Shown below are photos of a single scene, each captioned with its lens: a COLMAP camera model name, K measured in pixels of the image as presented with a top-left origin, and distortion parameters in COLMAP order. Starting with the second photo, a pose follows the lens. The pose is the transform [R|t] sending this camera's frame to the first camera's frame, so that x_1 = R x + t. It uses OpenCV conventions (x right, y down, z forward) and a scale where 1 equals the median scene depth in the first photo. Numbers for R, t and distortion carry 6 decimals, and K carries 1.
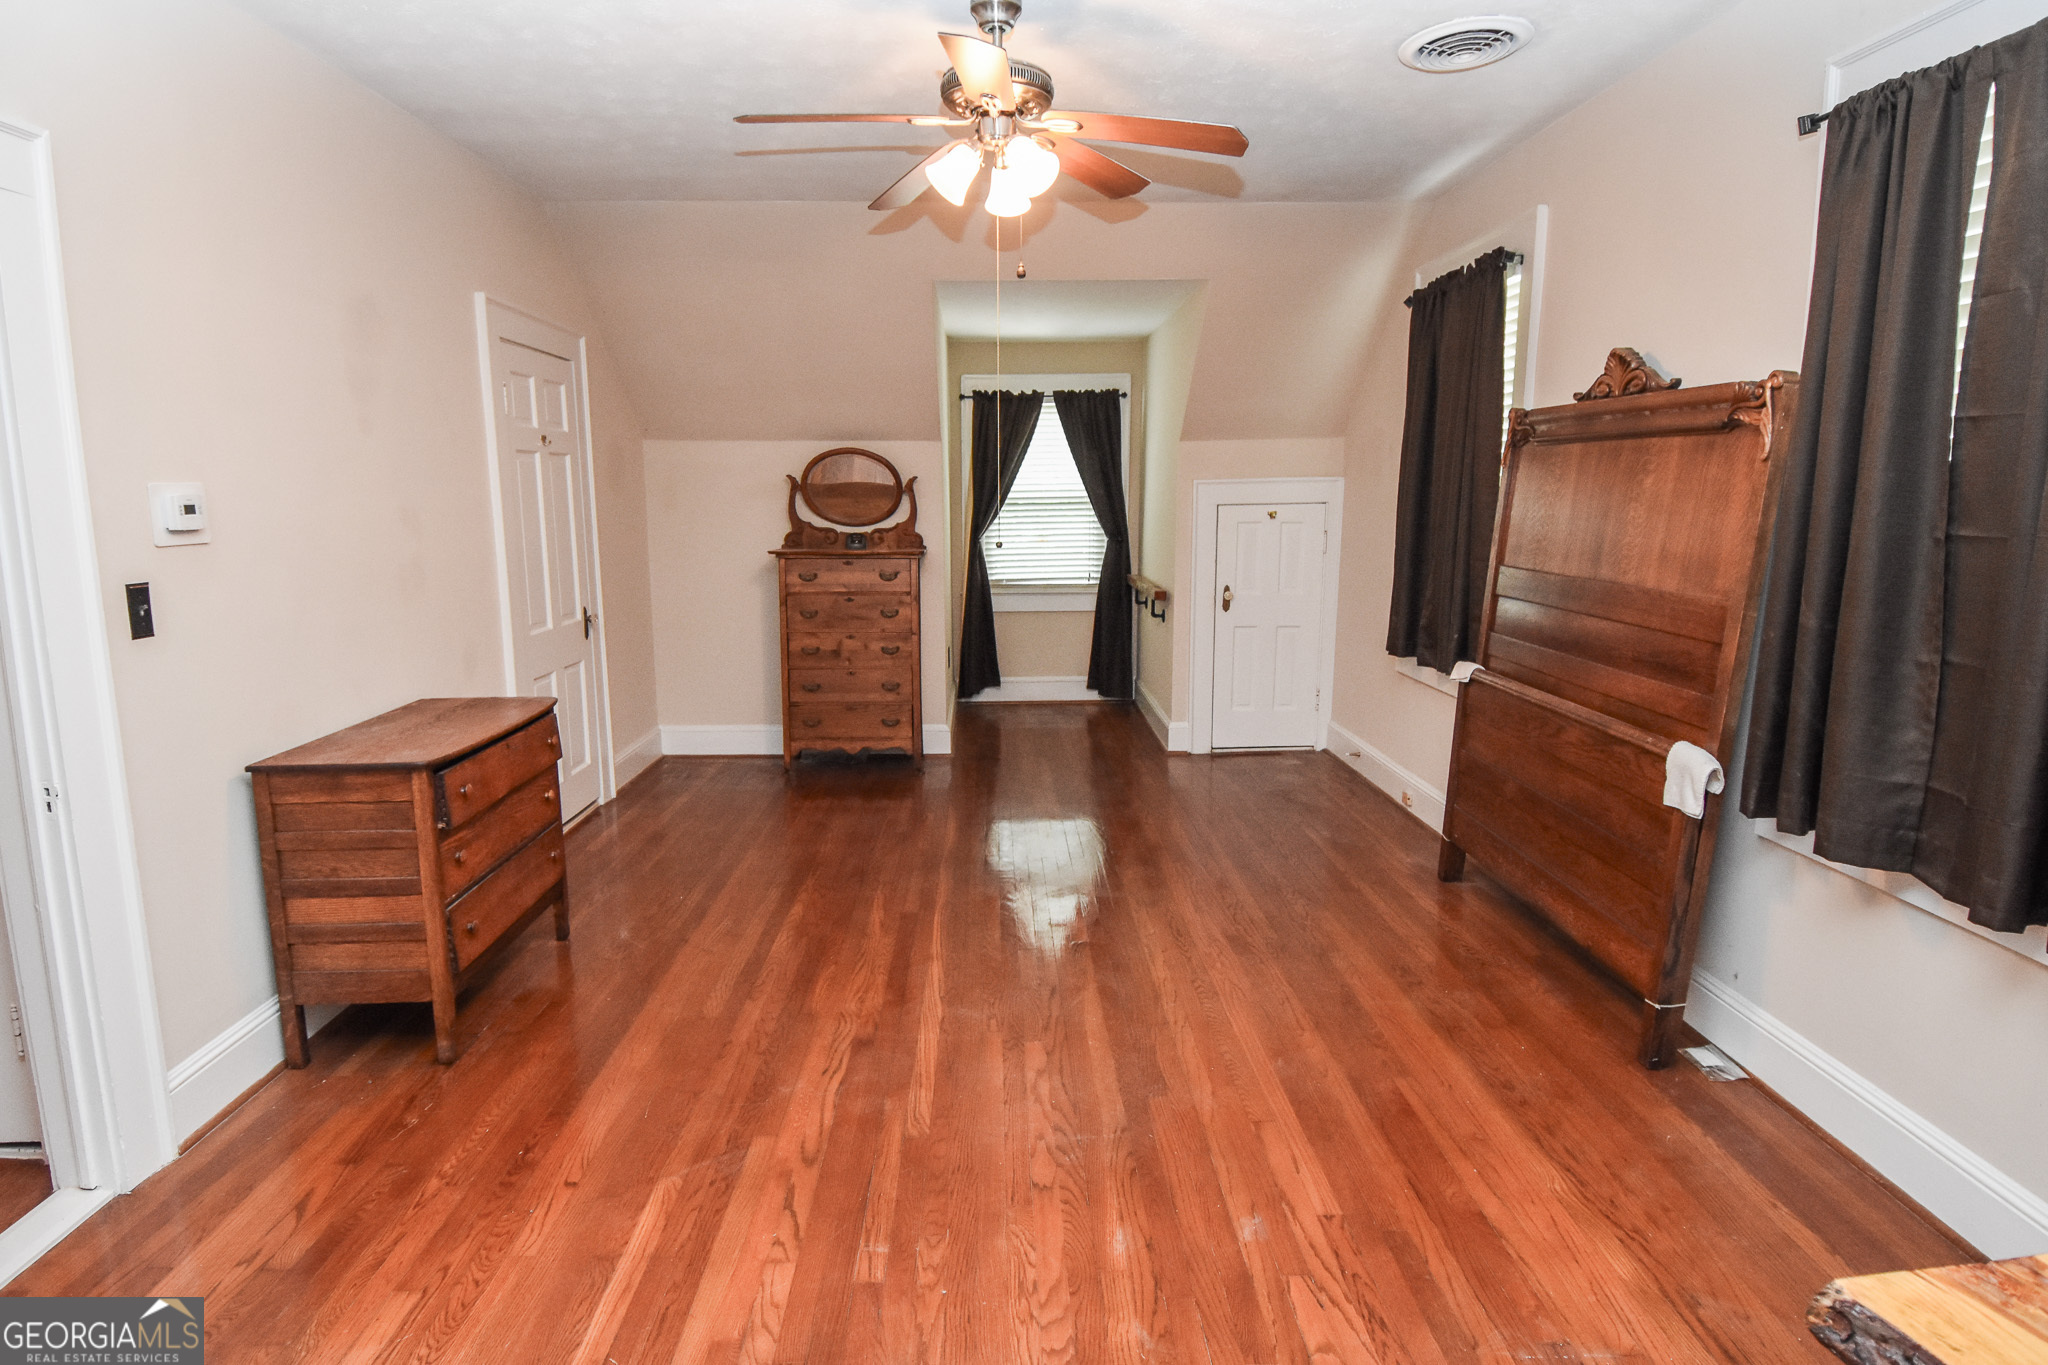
lens RADIAL K [[1042.1, 0, 1031.9], [0, 1042.1, 675.5], [0, 0, 1]] dist [0.052160, -0.000035]
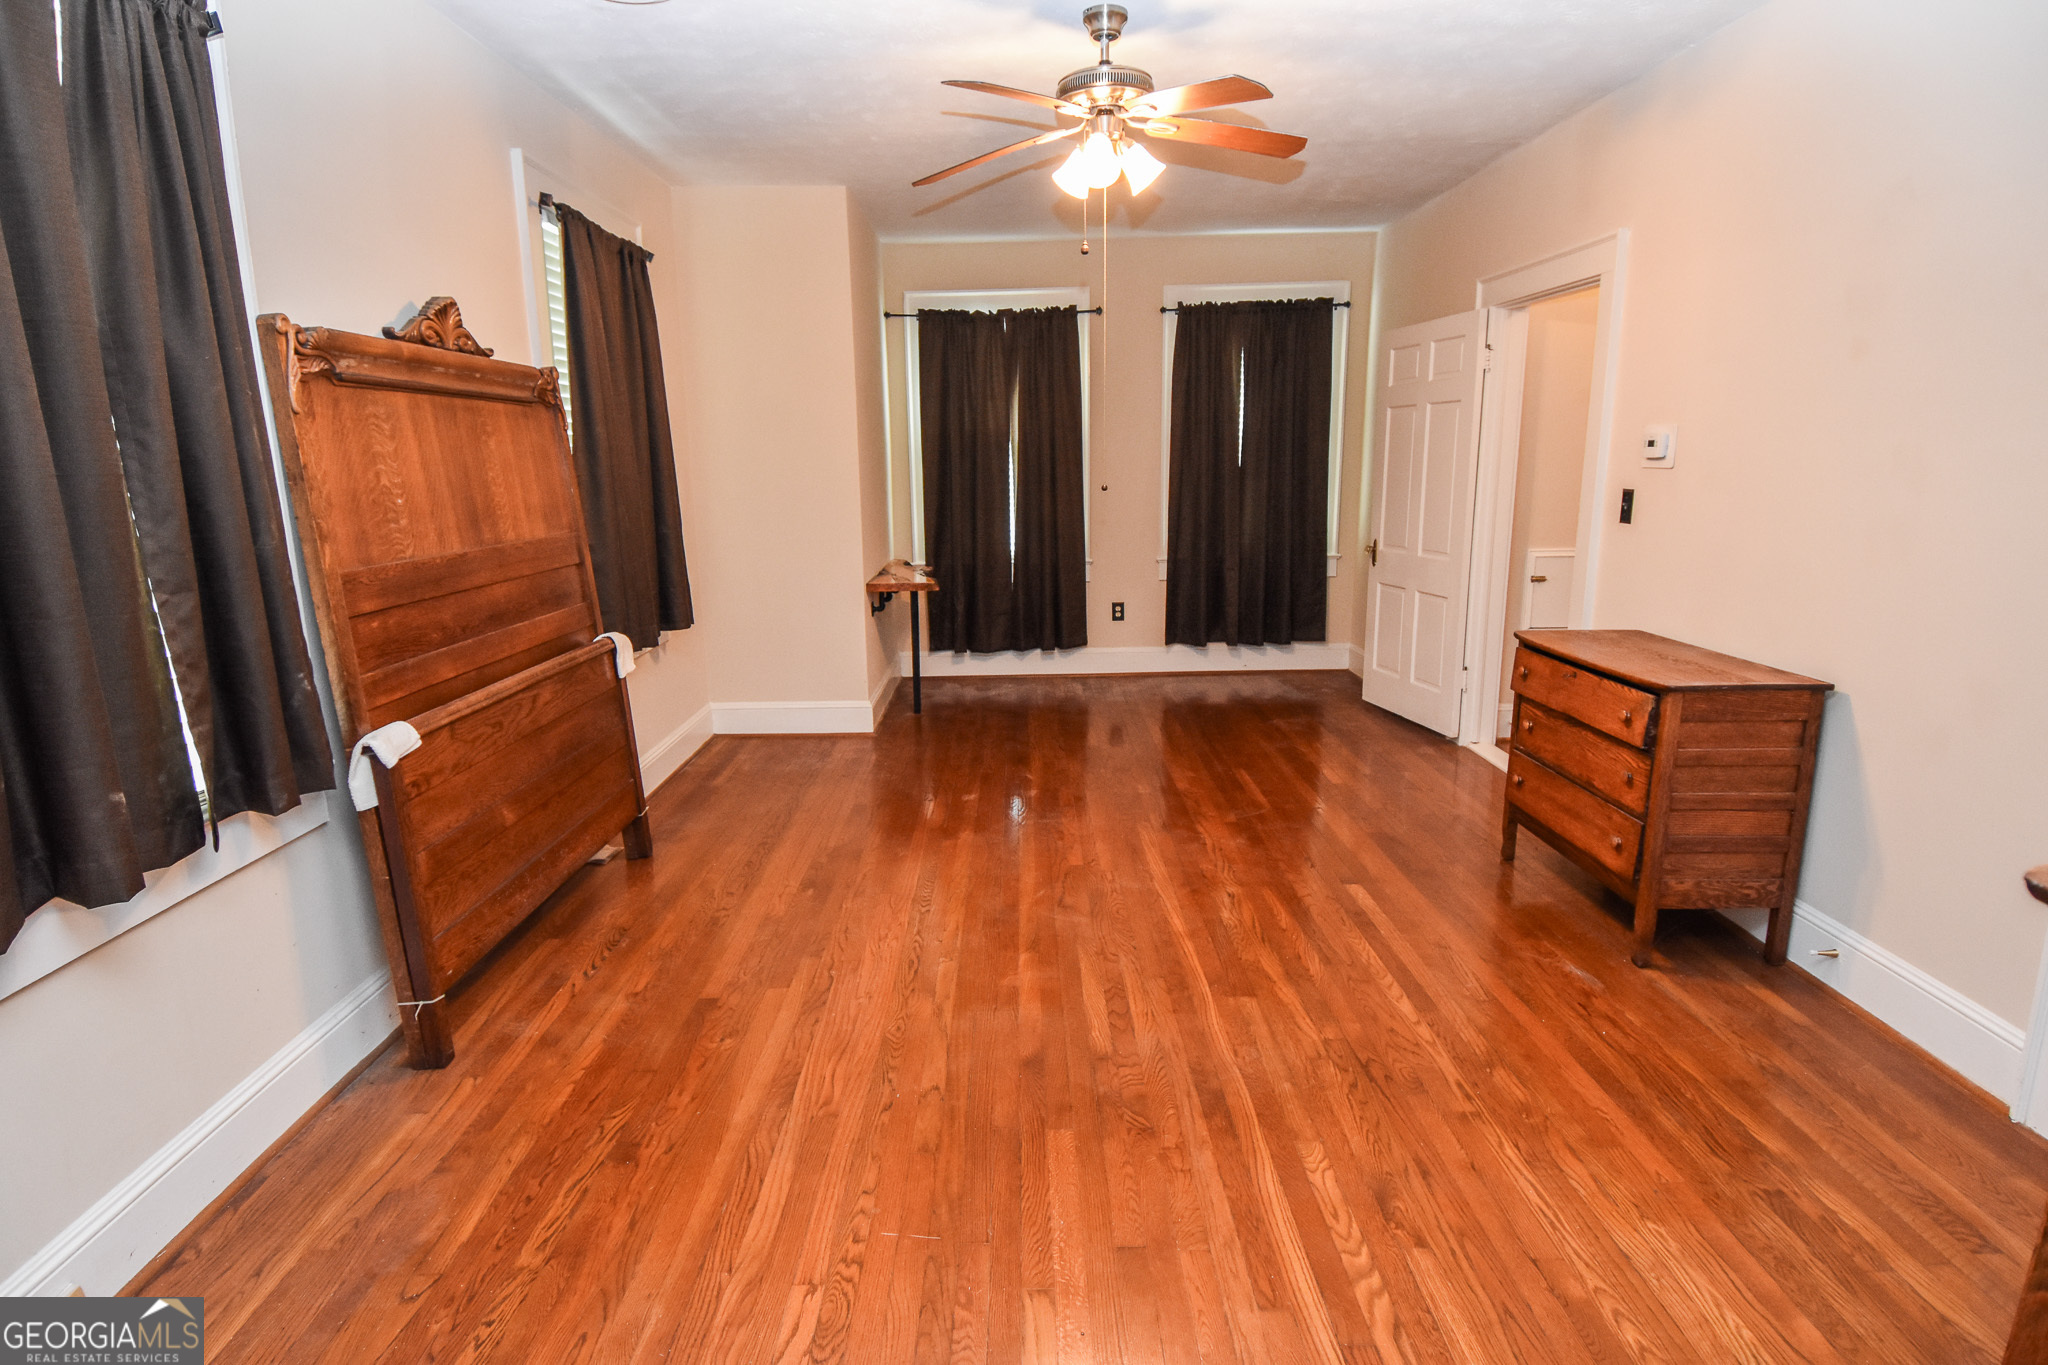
lens RADIAL K [[1062.8, 0, 1019.5], [0, 1062.8, 670.3], [0, 0, 1]] dist [0.056734, -0.061150]
pose [[-0.999470, 0.011910, 0.030304, 0.013774], [0.022415, 0.926721, 0.375082, -0.187499], [-0.023616, 0.375562, -0.926496, 1.070340]]
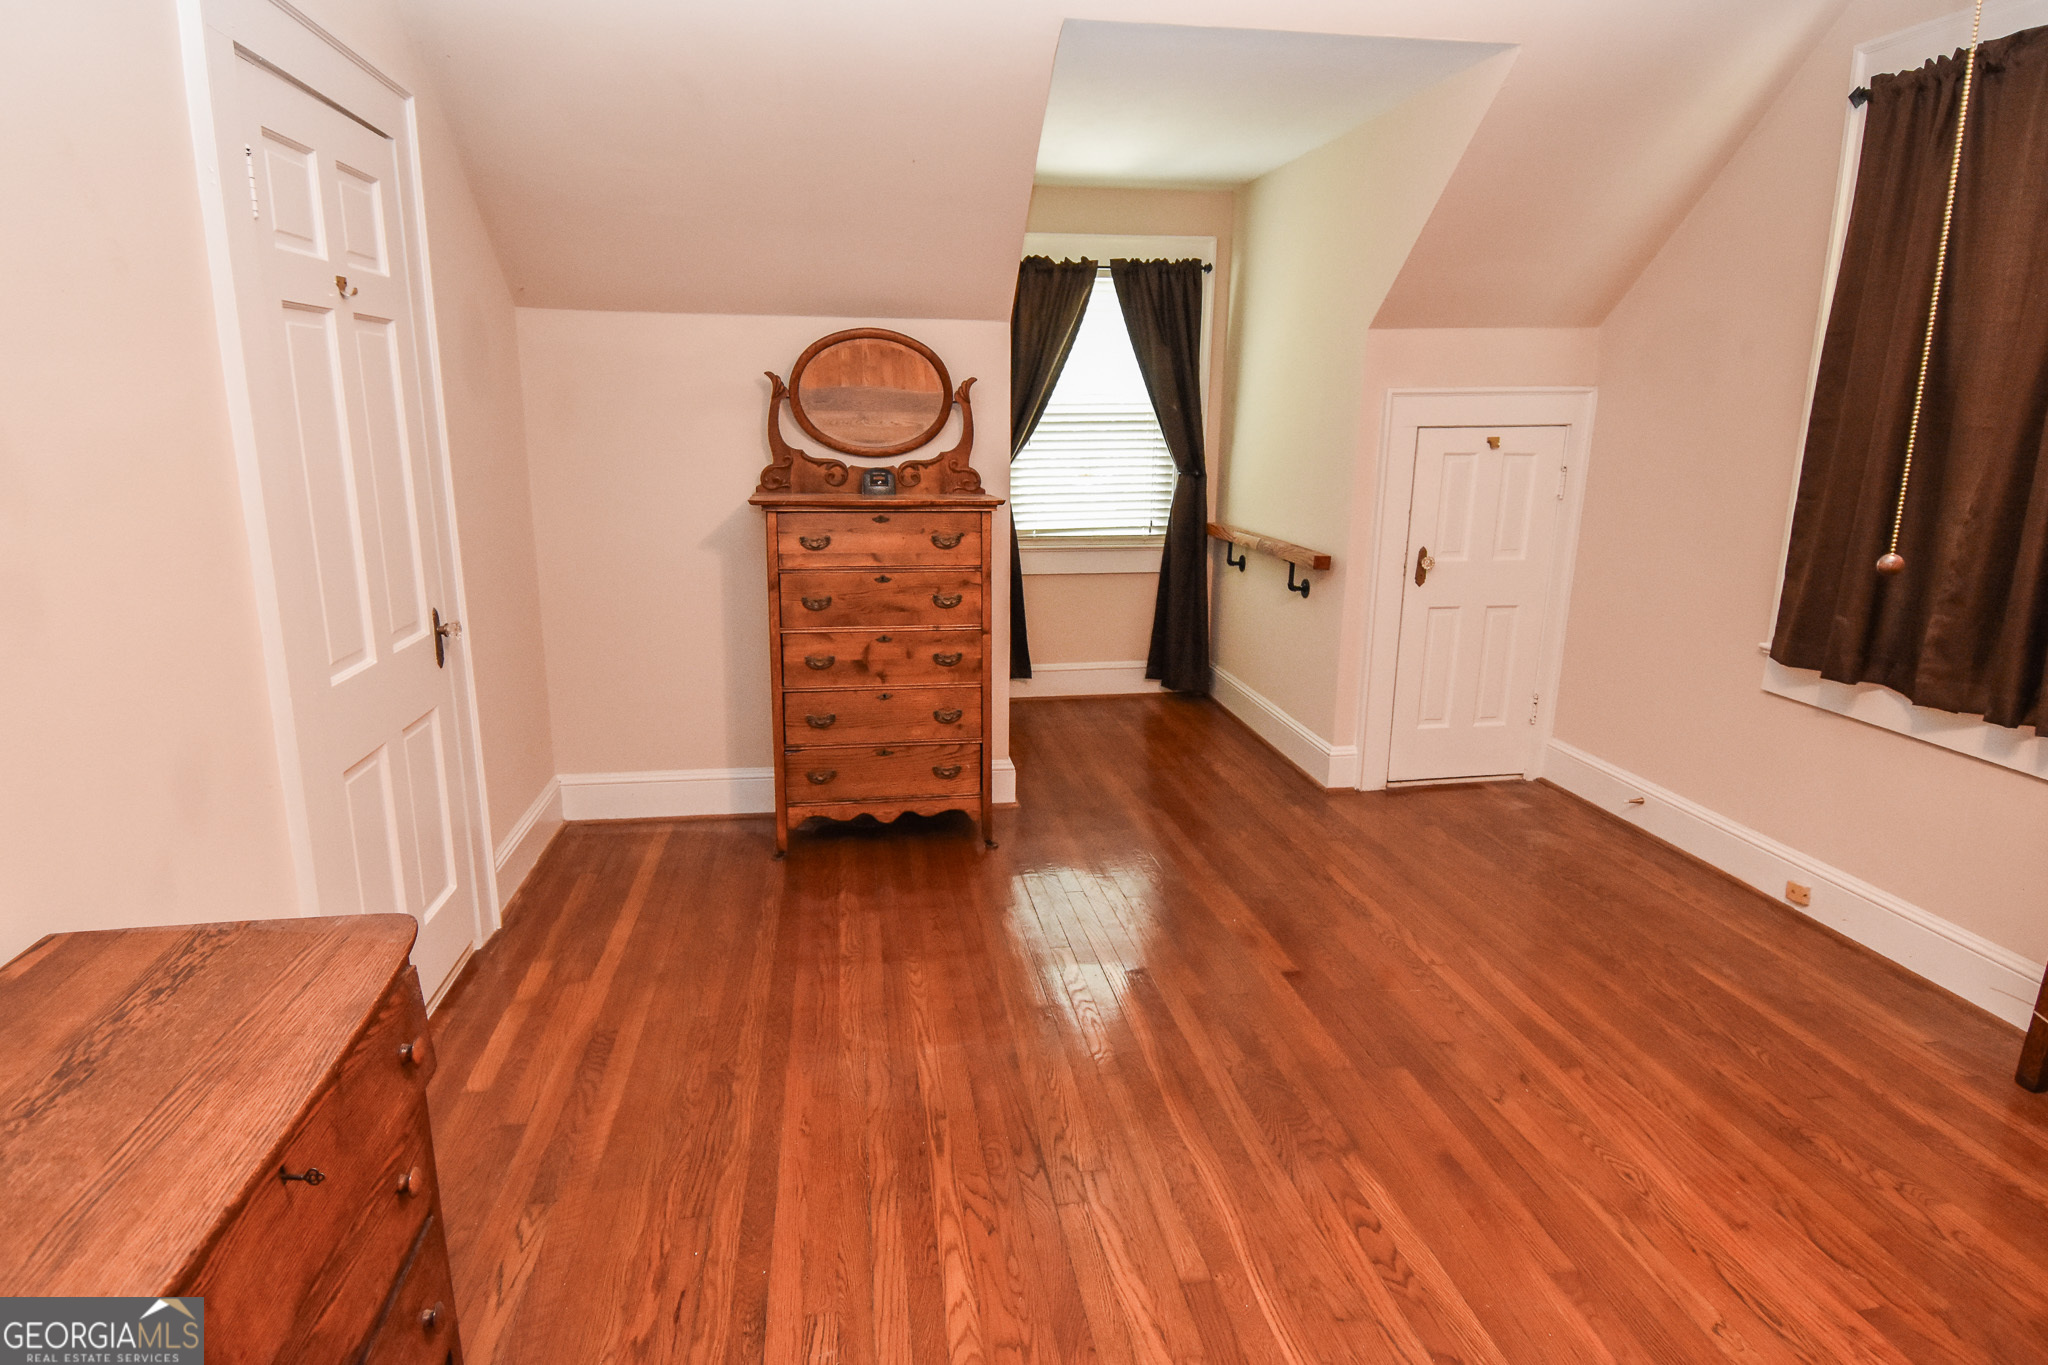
lens RADIAL K [[1062.8, 0, 1019.5], [0, 1062.8, 670.3], [0, 0, 1]] dist [0.056734, -0.061150]
pose [[0.992691, -0.017624, 0.119393, -0.164714], [0.009619, 0.997687, 0.067293, -0.058426], [-0.120303, -0.065653, 0.990564, 0.353140]]
